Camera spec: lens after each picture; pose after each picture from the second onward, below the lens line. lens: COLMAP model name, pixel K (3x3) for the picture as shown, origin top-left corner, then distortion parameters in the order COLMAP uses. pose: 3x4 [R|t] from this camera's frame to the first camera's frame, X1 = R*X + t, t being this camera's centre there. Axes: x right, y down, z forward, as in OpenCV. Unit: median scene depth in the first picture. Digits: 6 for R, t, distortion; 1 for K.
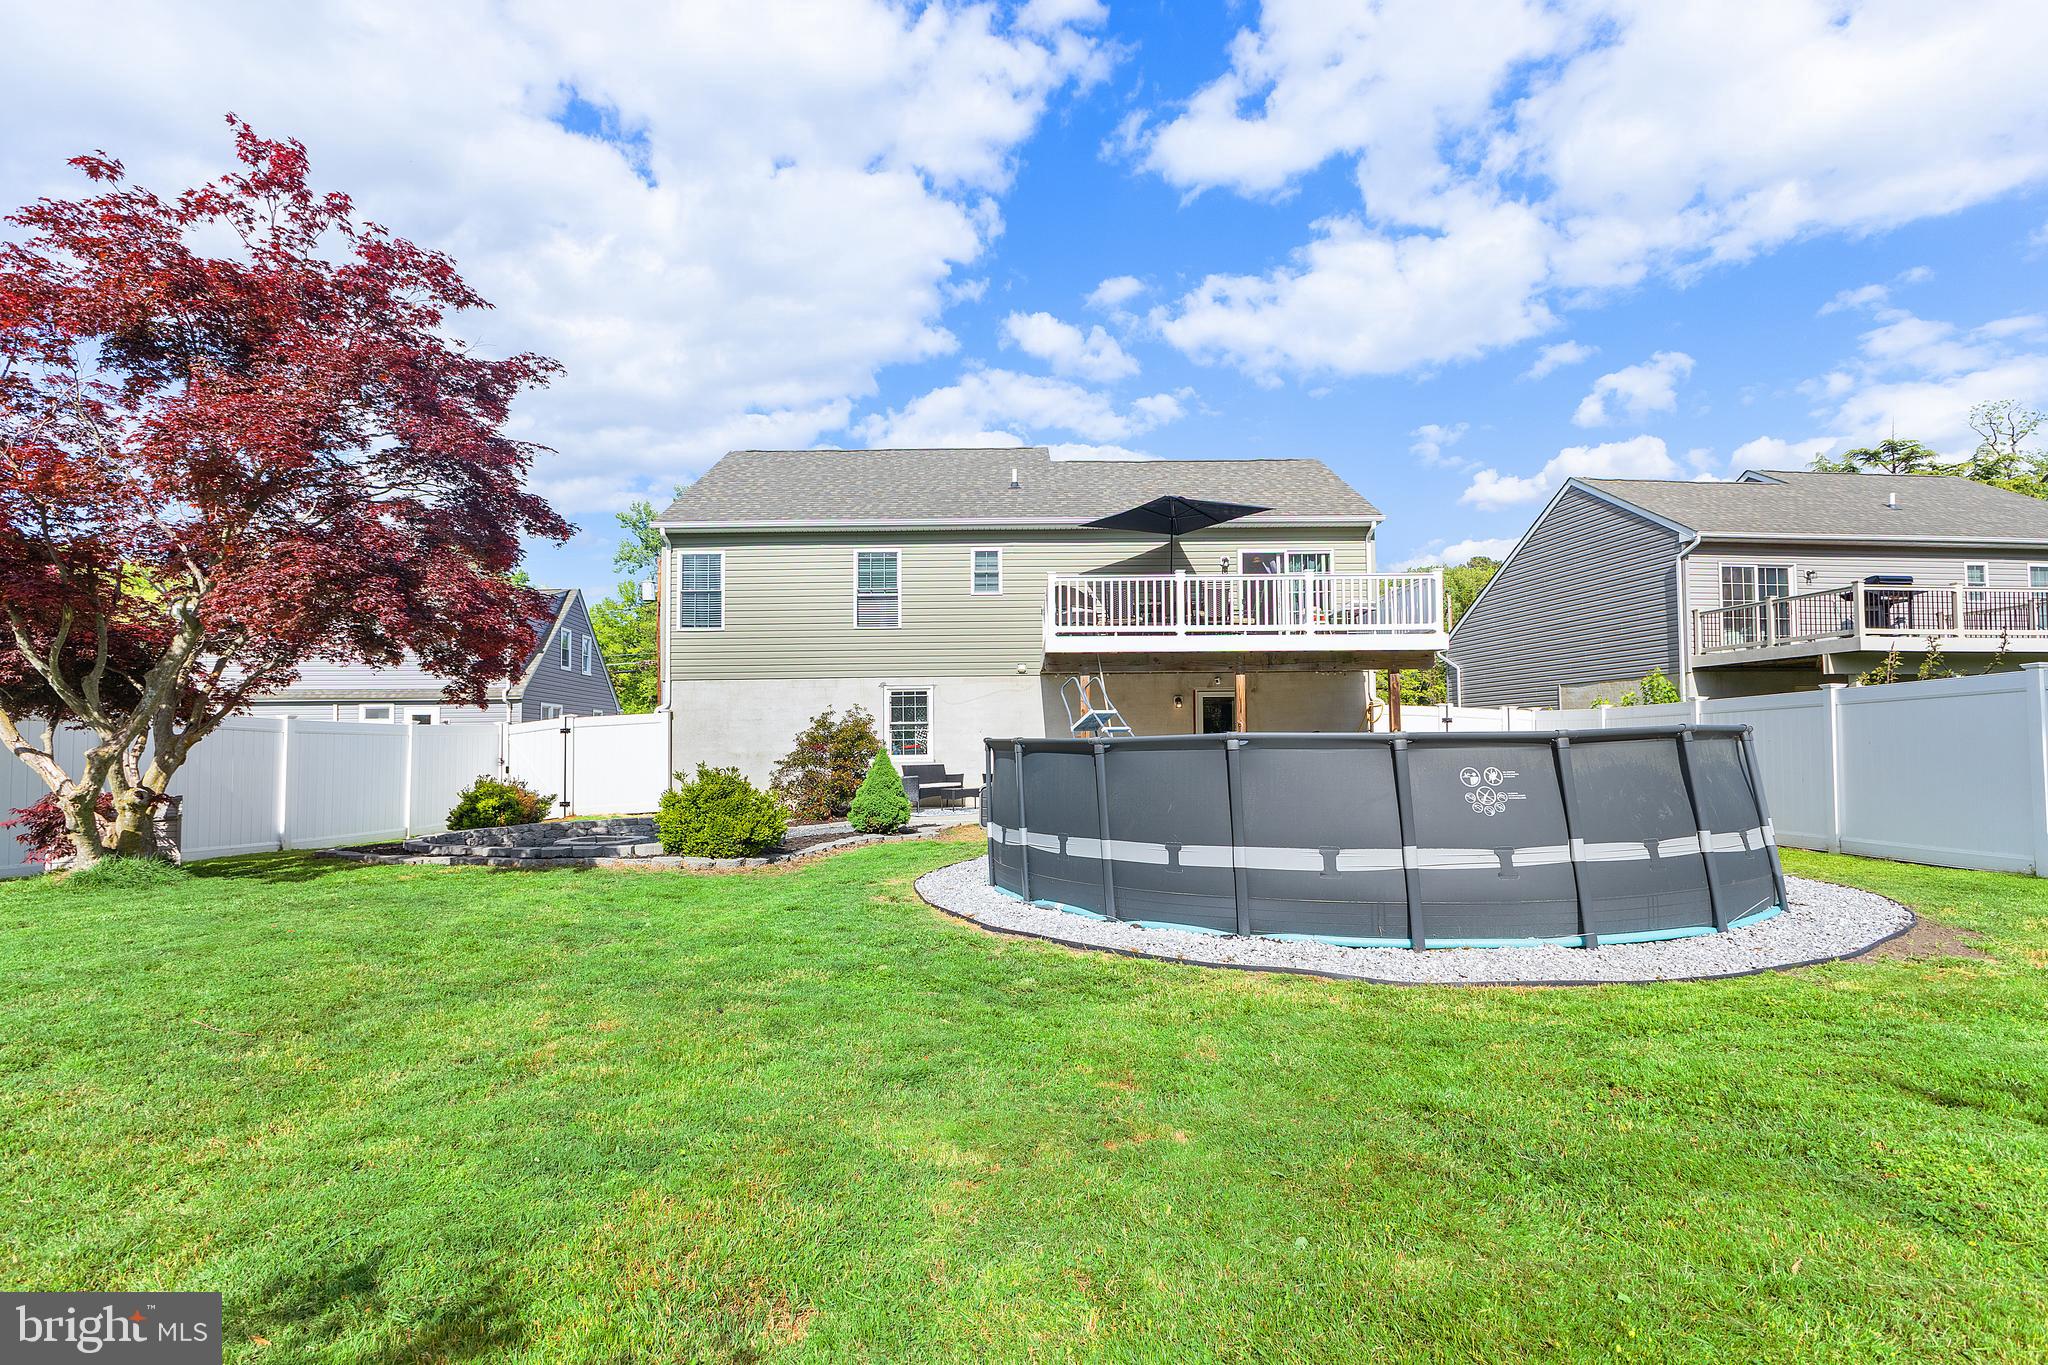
lens RADIAL K [[1014.1, 0, 1056.6], [0, 1014.1, 736.6], [0, 0, 1]] dist [-0.025594, 0.001799]
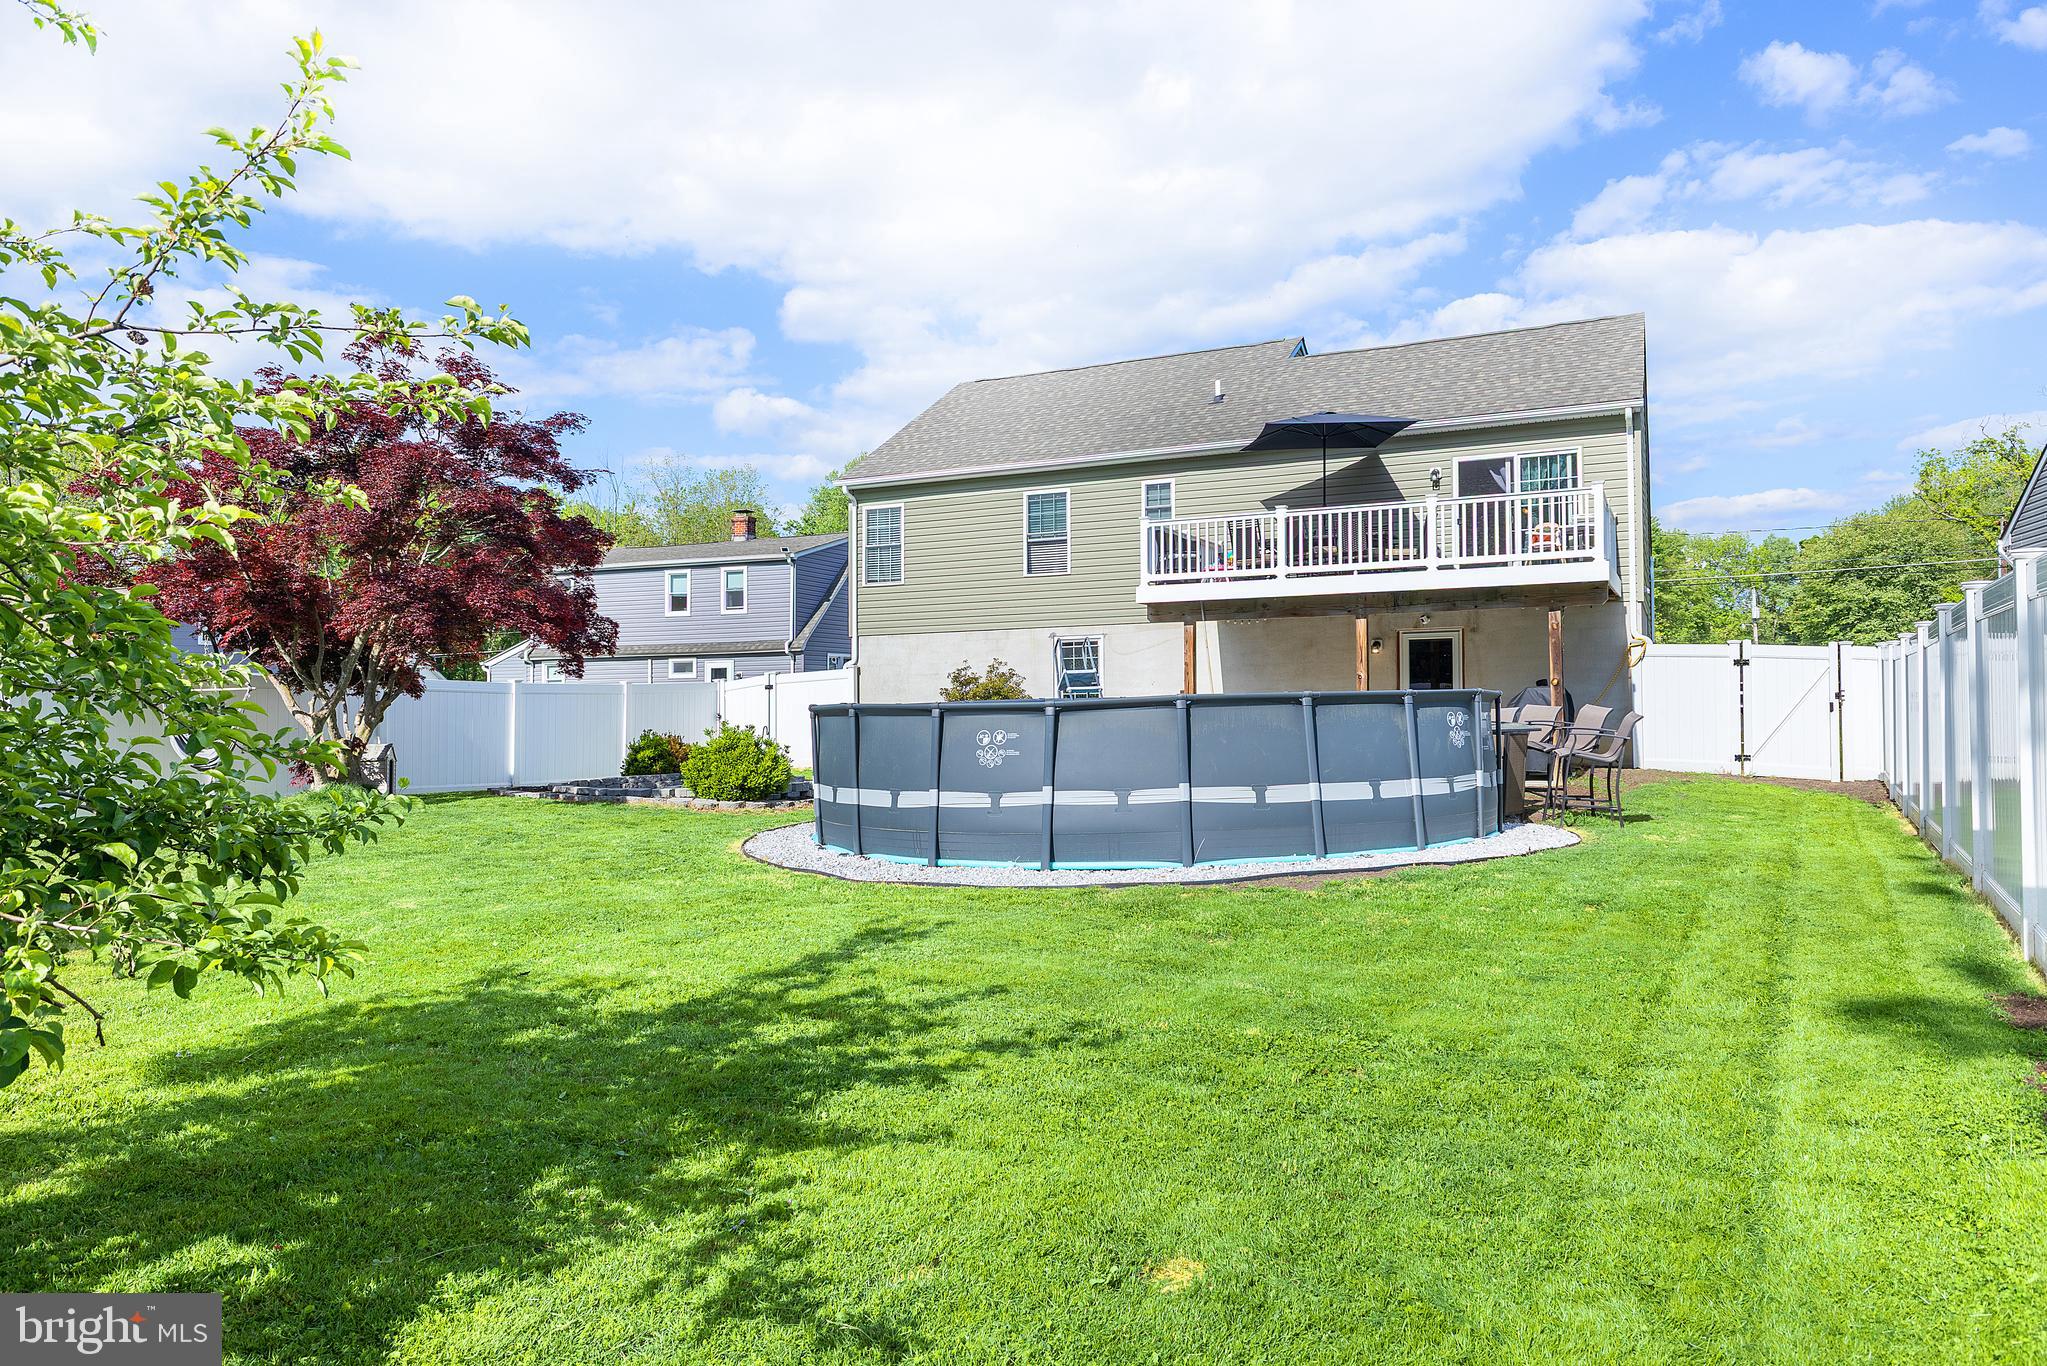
lens RADIAL K [[1393.4, 0, 1025.3], [0, 1393.4, 684.1], [0, 0, 1]] dist [-0.040608, -0.000944]
pose [[0.899459, -0.009221, -0.436907, 0.360303], [0.011832, 0.999925, 0.003254, -0.009729], [0.436845, -0.008096, 0.899501, -0.167277]]
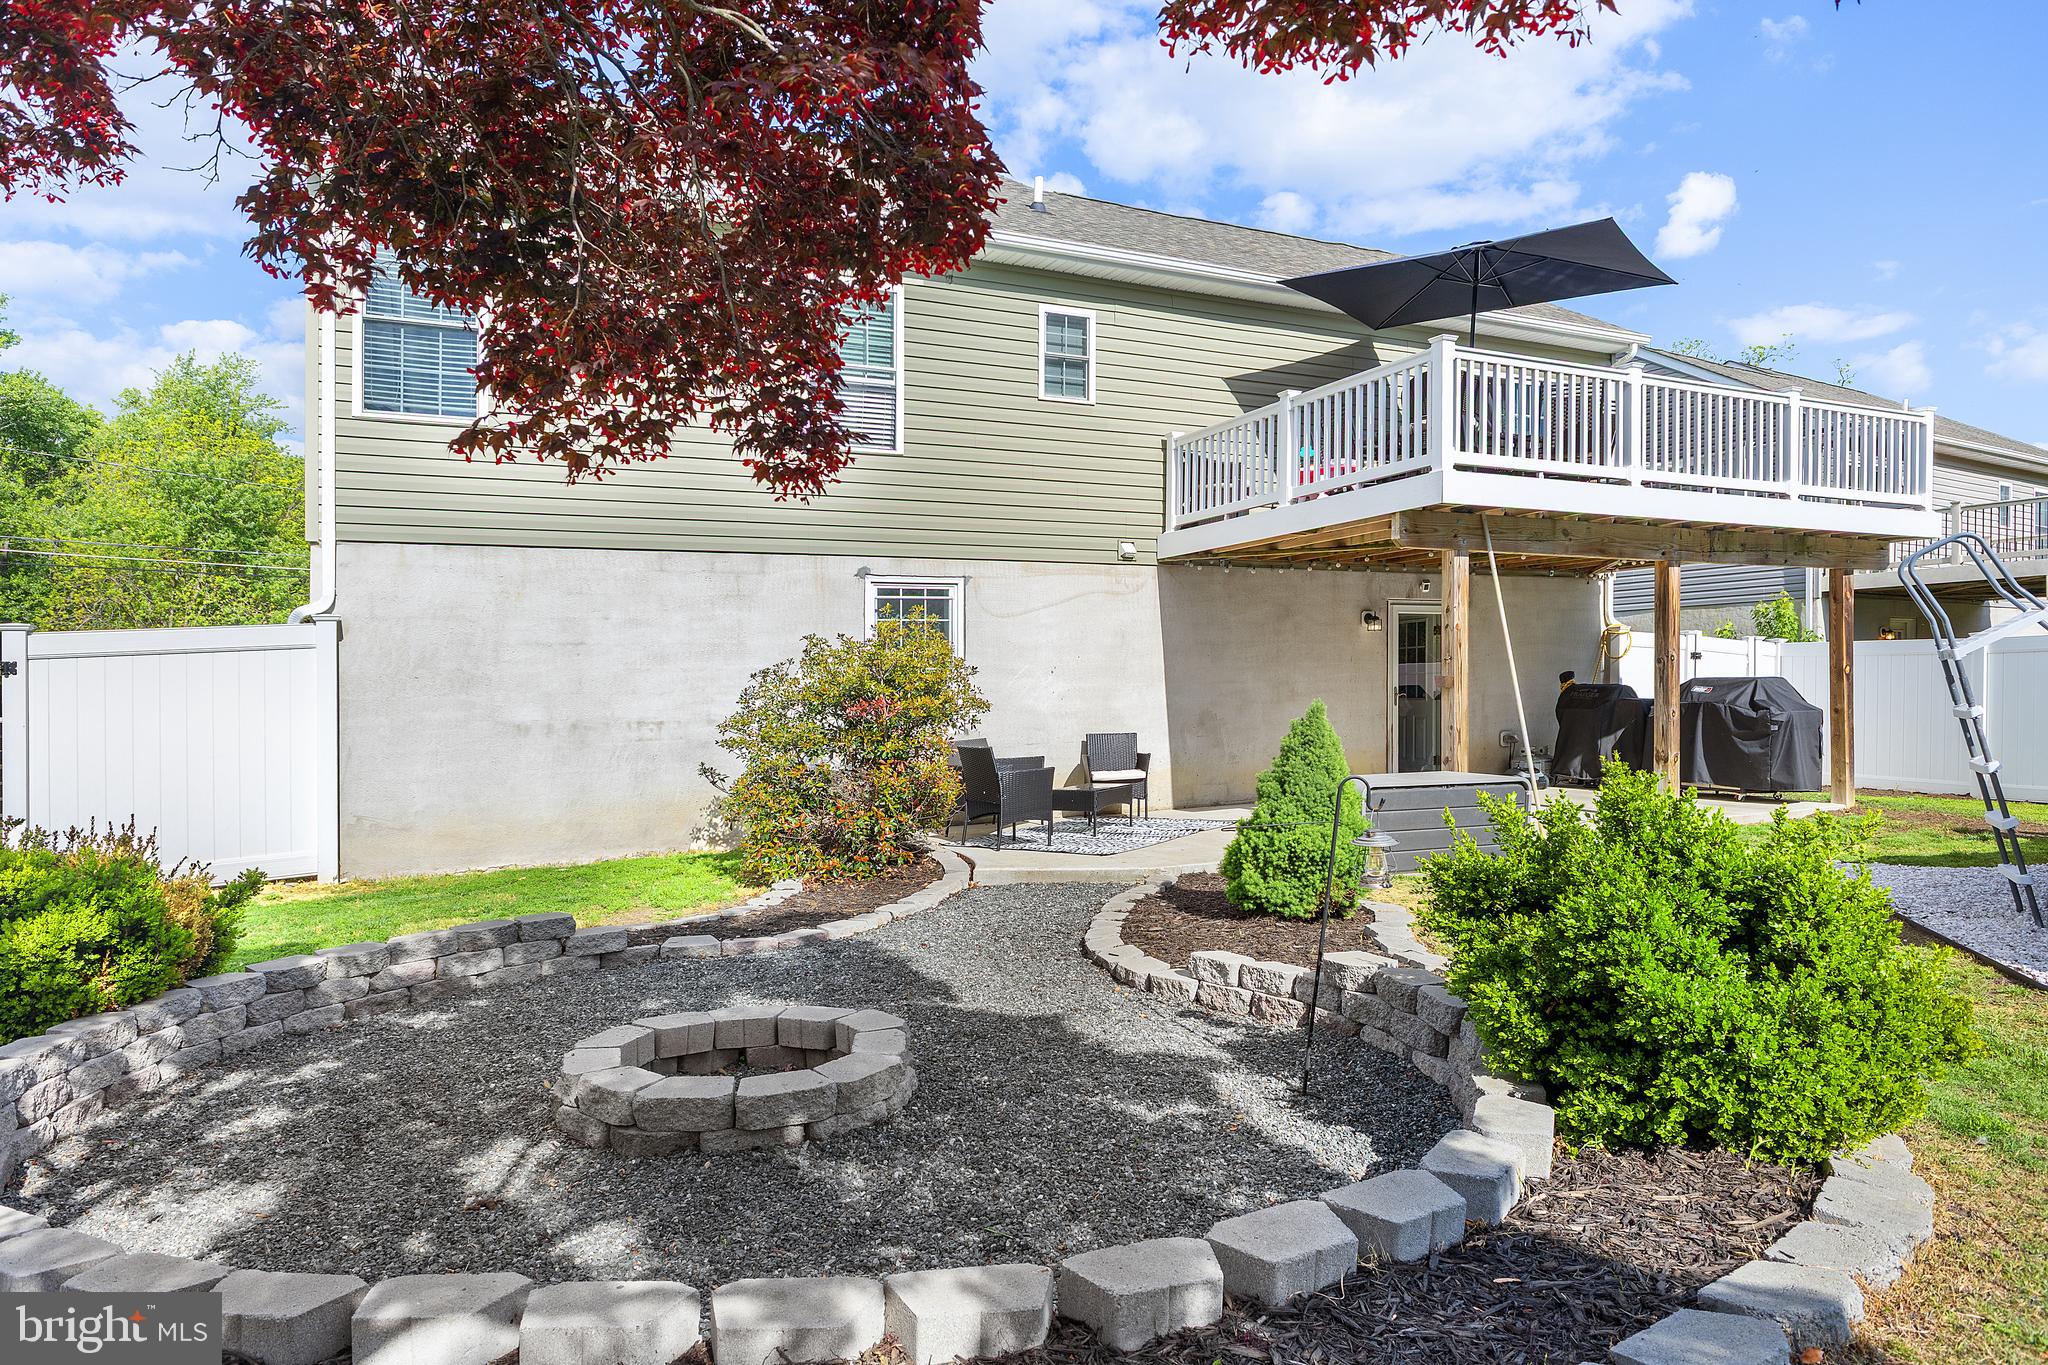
lens RADIAL K [[1230.3, 0, 1019.5], [0, 1230.3, 696.9], [0, 0, 1]] dist [-0.002520, 0.001565]
pose [[0.887707, -0.007513, 0.460347, -0.370267], [0.007575, 0.999970, 0.001712, 0.006176], [-0.460346, 0.001967, 0.887737, 0.458915]]
